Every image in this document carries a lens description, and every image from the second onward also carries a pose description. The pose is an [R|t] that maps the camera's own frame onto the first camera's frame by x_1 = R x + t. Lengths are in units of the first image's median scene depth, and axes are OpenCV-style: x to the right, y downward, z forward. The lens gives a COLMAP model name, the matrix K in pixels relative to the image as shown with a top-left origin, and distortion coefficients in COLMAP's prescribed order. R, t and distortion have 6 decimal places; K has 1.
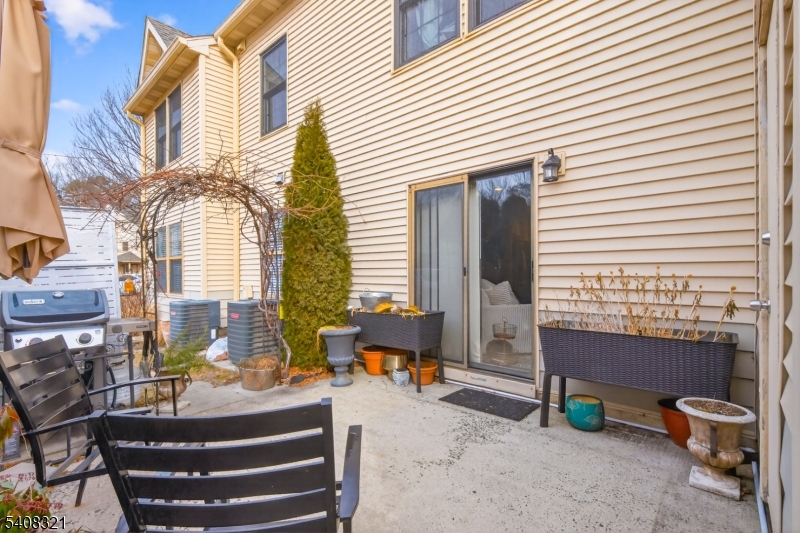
lens RADIAL K [[367.8, 0, 398.9], [0, 367.8, 259.1], [0, 0, 1]] dist [0.000410, -0.000011]
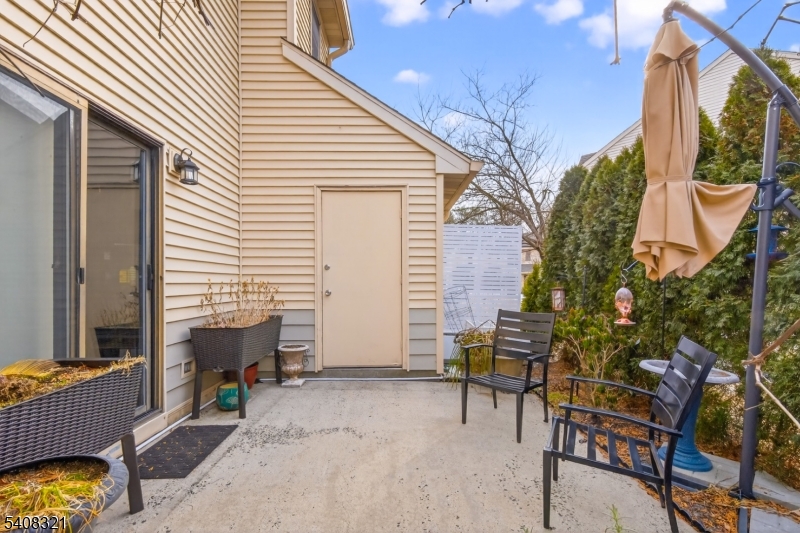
lens RADIAL K [[366.3, 0, 402.4], [0, 366.3, 281.7], [0, 0, 1]] dist [0.001196, 0.000059]
pose [[-0.681388, 0.004546, 0.731908, -0.765373], [-0.019235, 0.999524, -0.024116, 0.063656], [-0.731669, -0.030511, -0.680977, 1.449536]]
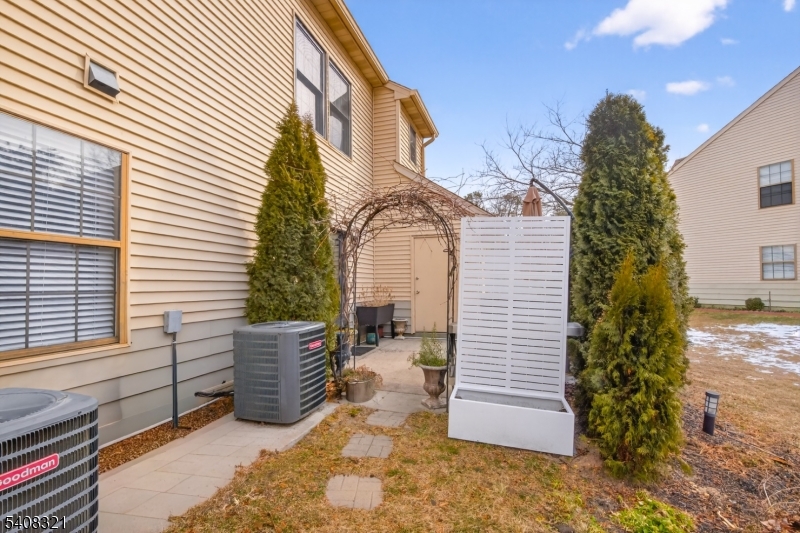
lens RADIAL K [[366.3, 0, 402.4], [0, 366.3, 281.7], [0, 0, 1]] dist [0.001196, 0.000059]
pose [[-0.422658, 0.014984, 0.906165, -2.088336], [-0.018256, 0.999520, -0.025042, 0.073026], [-0.906105, -0.027127, -0.422181, 1.999092]]
